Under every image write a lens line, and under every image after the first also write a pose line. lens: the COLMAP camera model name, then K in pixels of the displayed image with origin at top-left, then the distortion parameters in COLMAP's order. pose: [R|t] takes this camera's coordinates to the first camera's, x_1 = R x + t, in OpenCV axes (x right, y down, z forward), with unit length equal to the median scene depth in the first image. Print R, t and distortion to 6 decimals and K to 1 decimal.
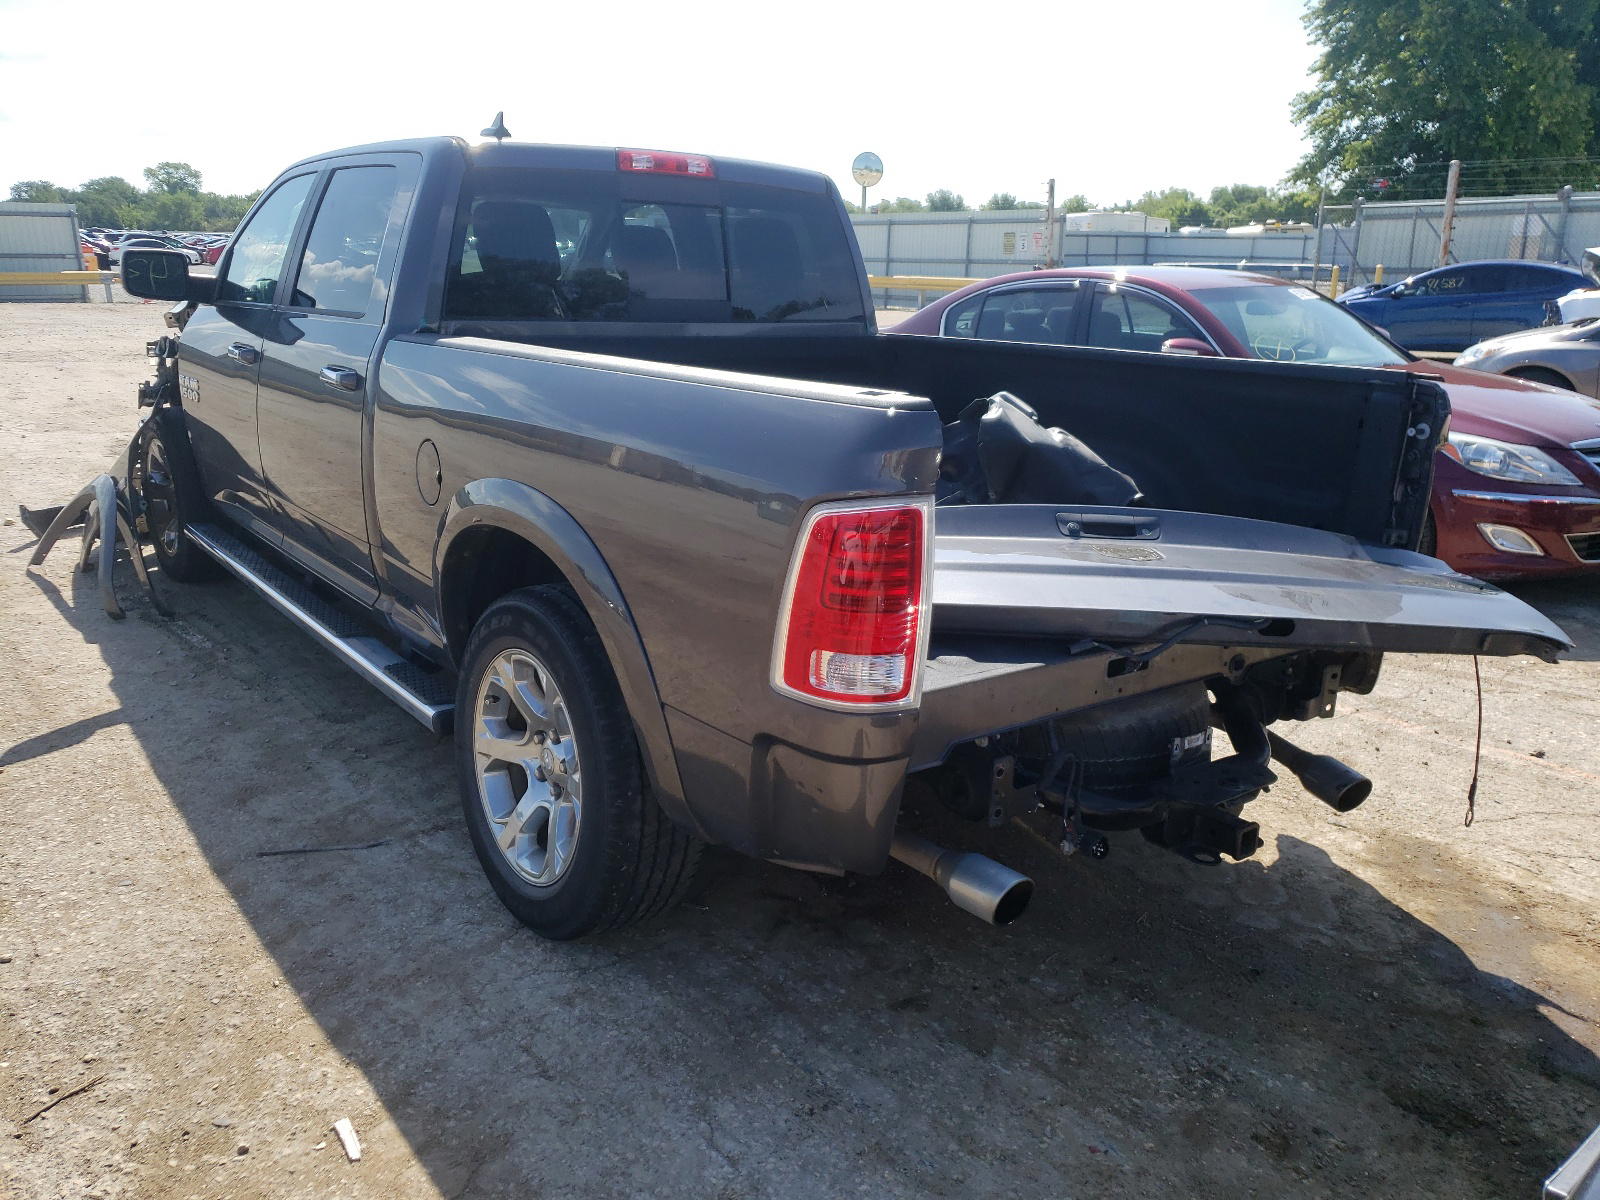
lens RADIAL K [[1242.2, 0, 768.5], [0, 1242.2, 603.7], [0, 0, 1]] dist [-0.004306, 0.047194]
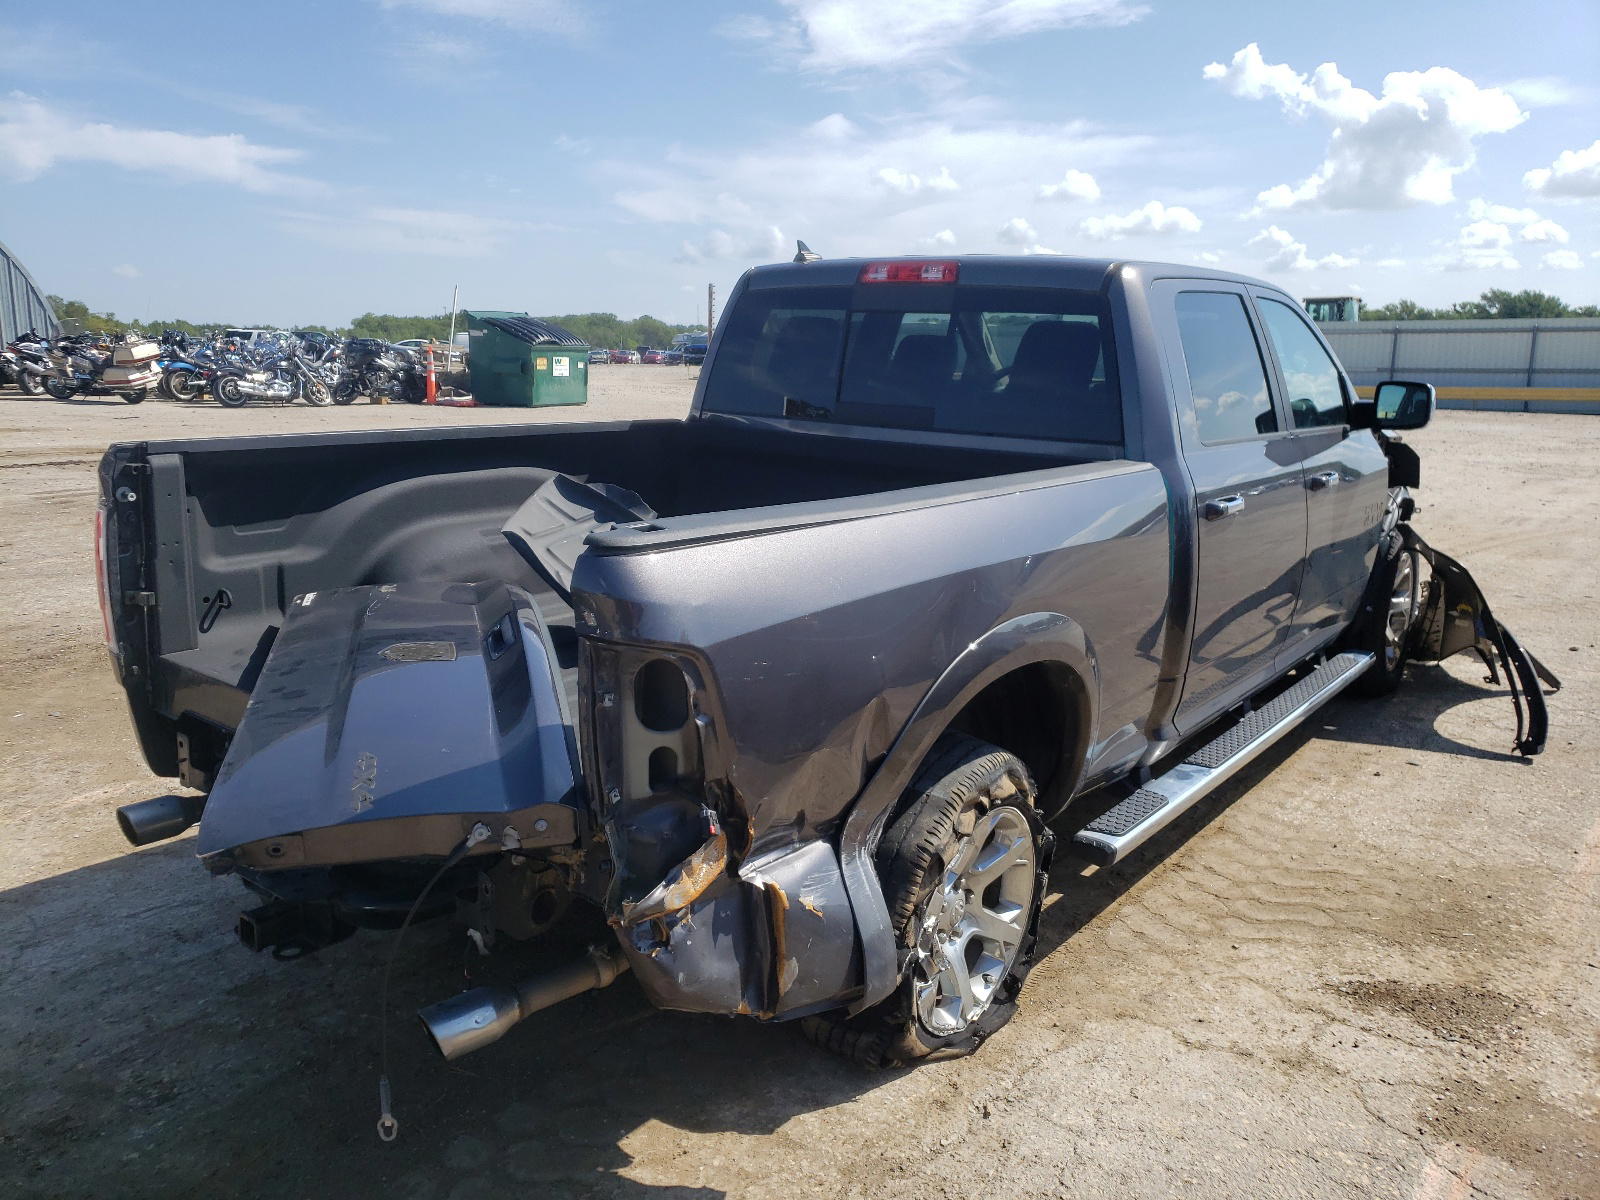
lens RADIAL K [[1242.2, 0, 768.5], [0, 1242.2, 603.7], [0, 0, 1]] dist [-0.004306, 0.047194]
pose [[0.274954, 0.205840, -0.939165, 1.110756], [-0.288003, 0.949592, 0.123809, -0.241683], [0.917308, 0.236441, 0.320377, 0.806670]]
